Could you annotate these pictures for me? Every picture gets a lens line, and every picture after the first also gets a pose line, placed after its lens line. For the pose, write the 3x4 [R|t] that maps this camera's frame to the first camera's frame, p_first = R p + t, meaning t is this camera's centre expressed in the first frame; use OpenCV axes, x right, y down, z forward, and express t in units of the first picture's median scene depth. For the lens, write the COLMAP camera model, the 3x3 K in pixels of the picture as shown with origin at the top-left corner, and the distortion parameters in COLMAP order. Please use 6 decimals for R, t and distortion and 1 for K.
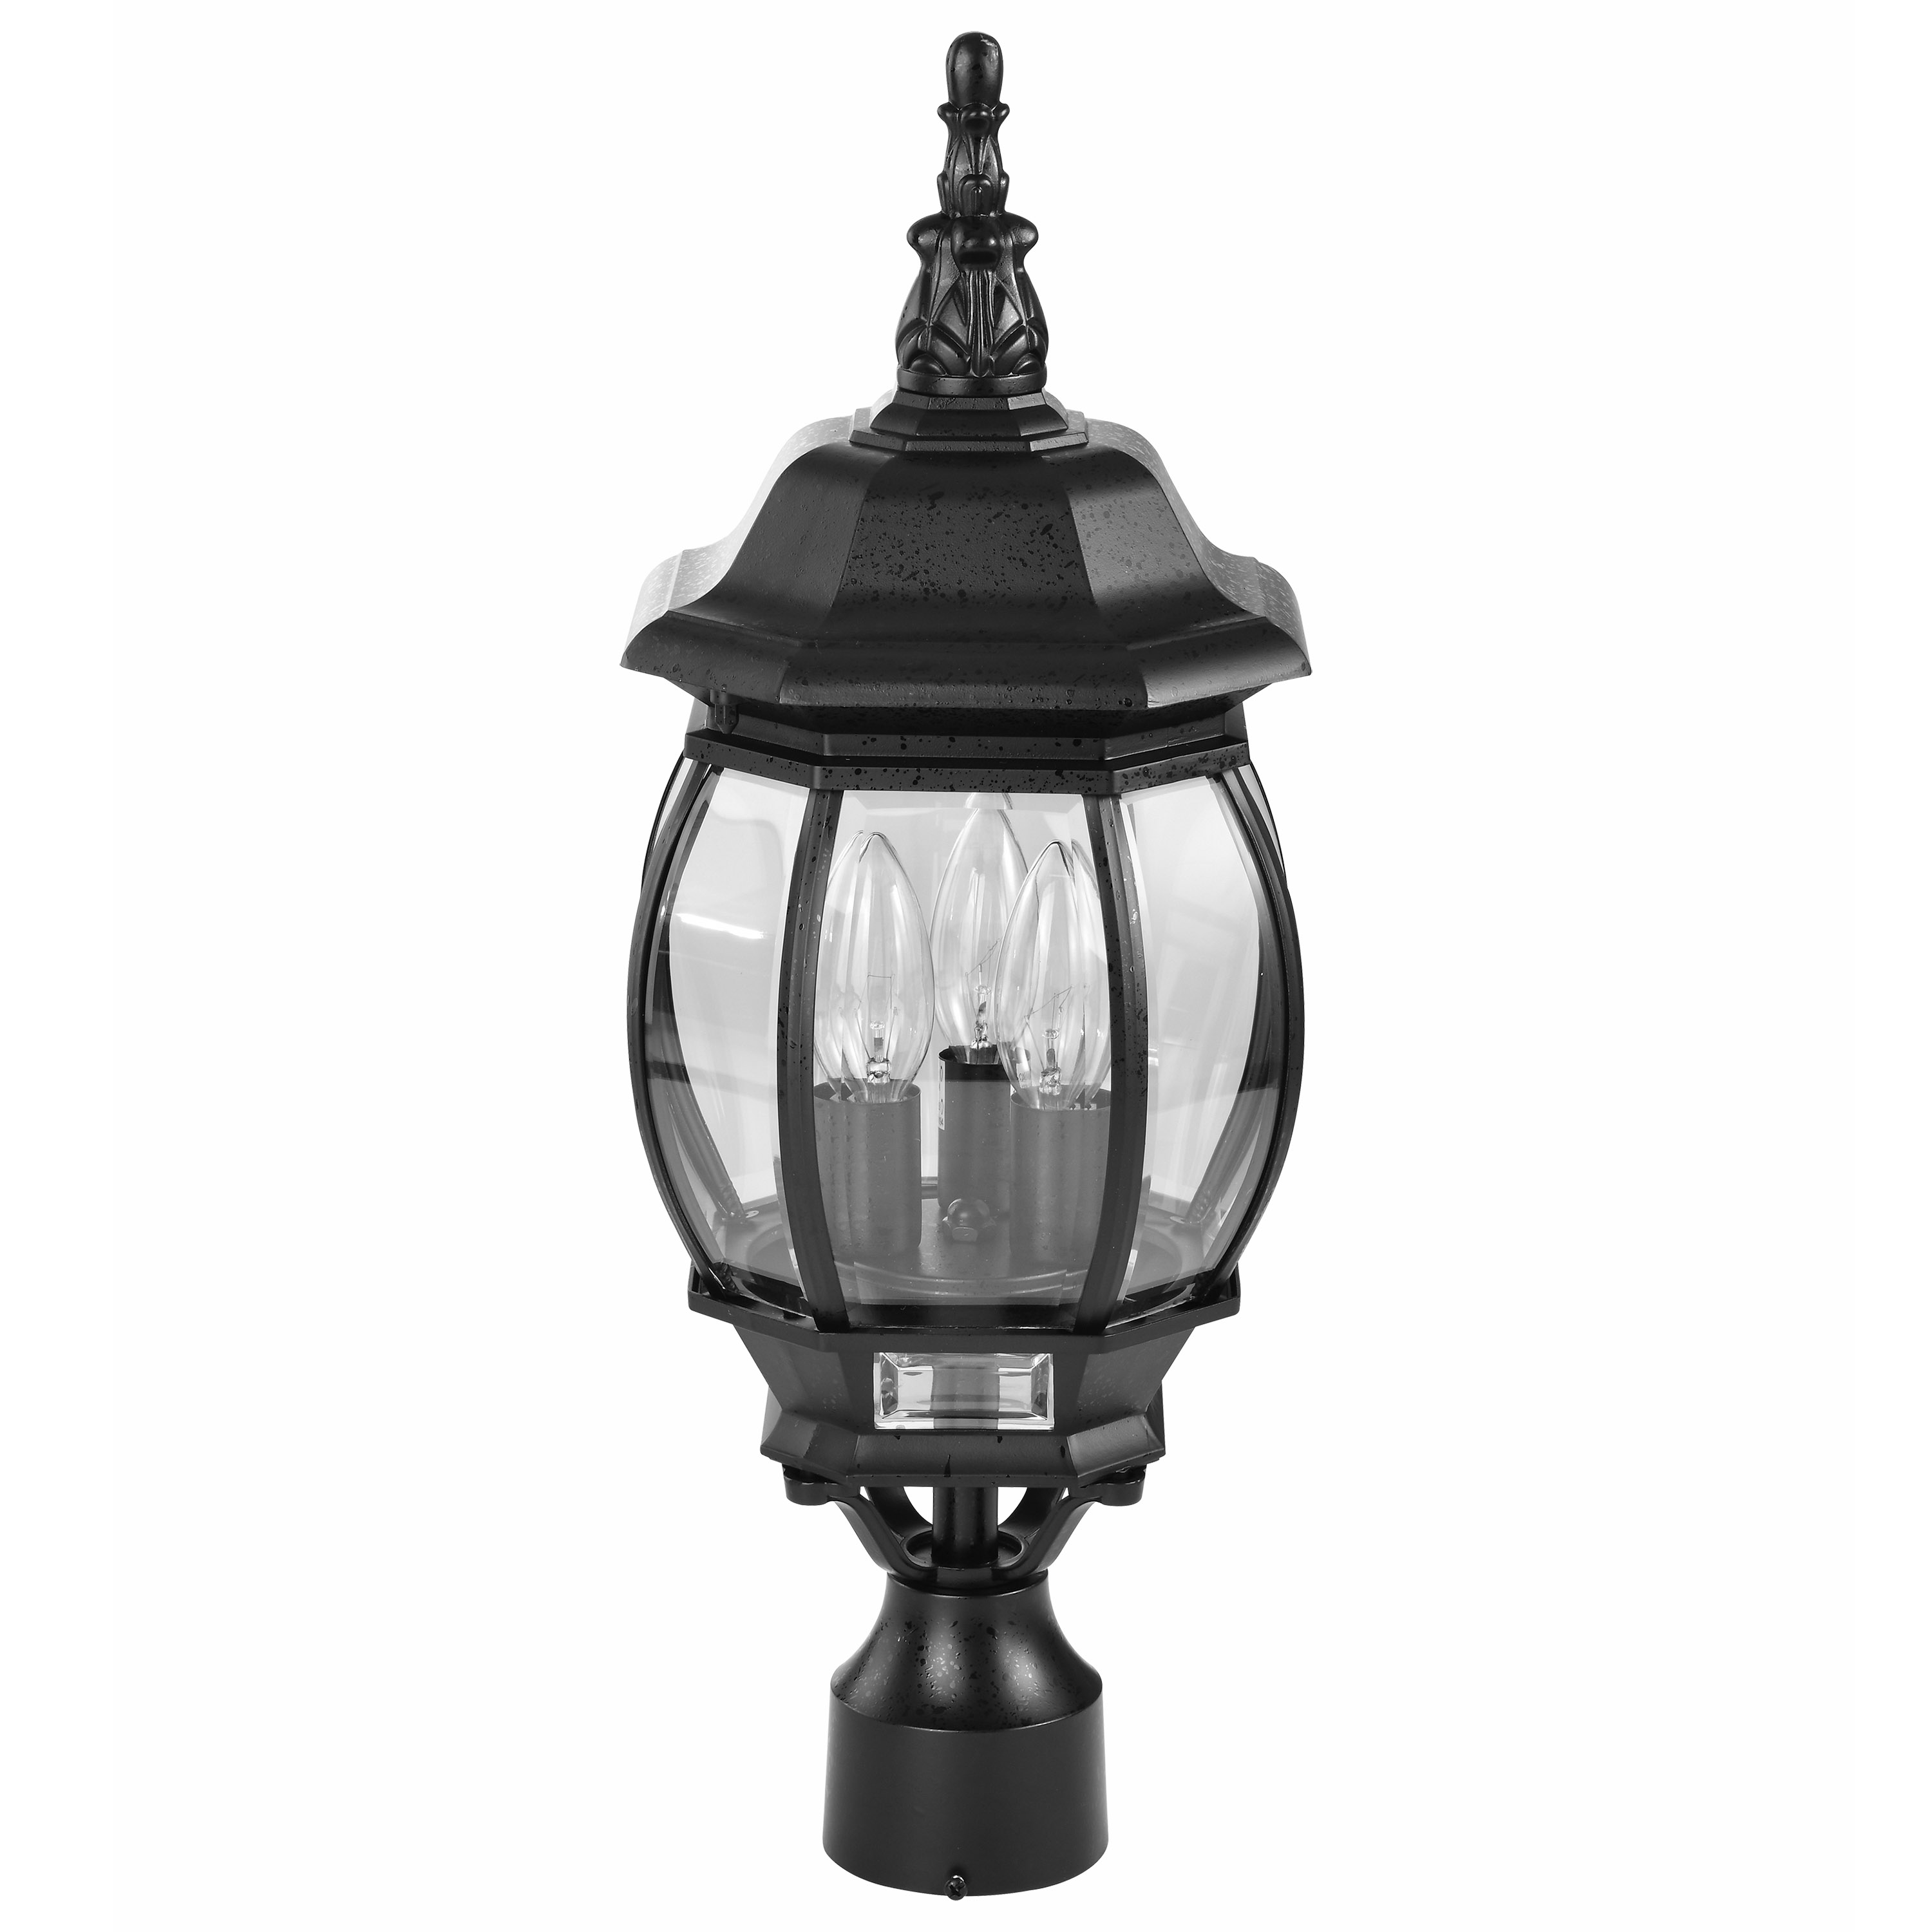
lens RADIAL K [[8989.6, 0, 962.8], [0, 8989.6, 972.1], [0, 0, 1]] dist [0.201018, 0.000000]
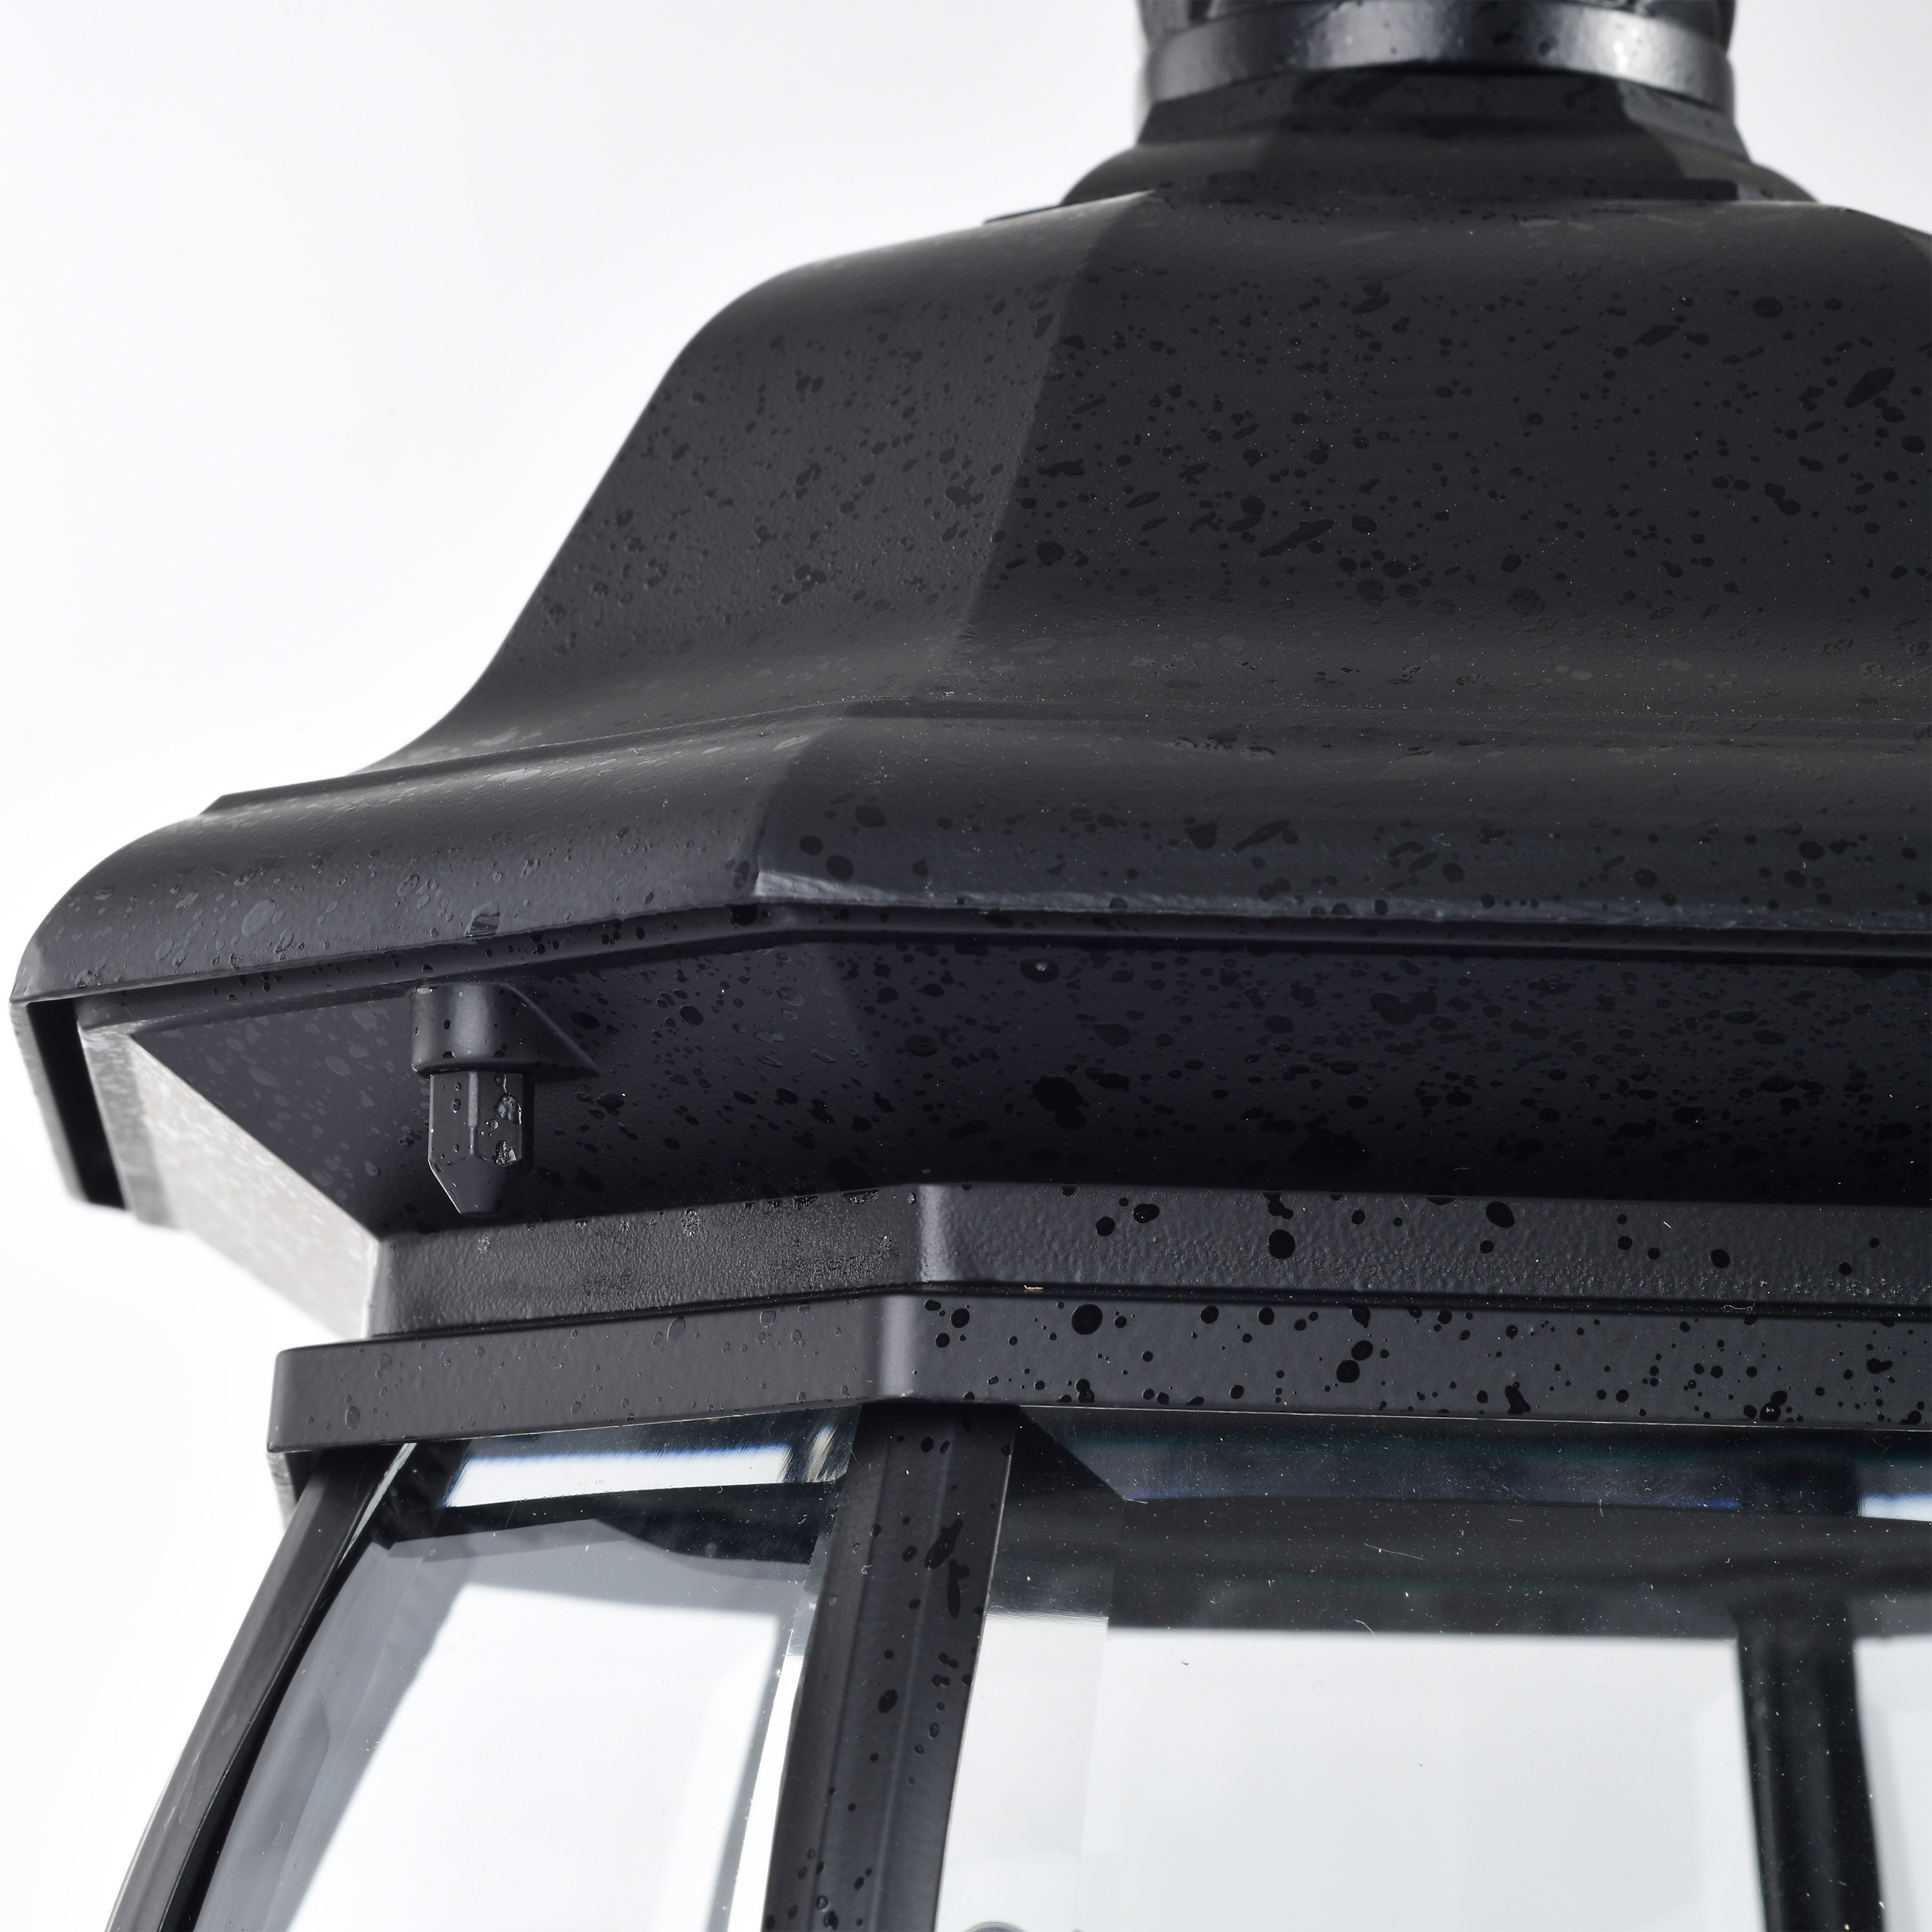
lens RADIAL K [[8989.6, 0, 952.0], [0, 8989.6, 969.3], [0, 0, 1]] dist [0.201018, 0.000000]
pose [[0.996929, 0.020006, 0.075719, -0.029972], [0.011538, 0.918757, -0.394655, 0.053211], [-0.077462, 0.394317, 0.915704, 0.753603]]
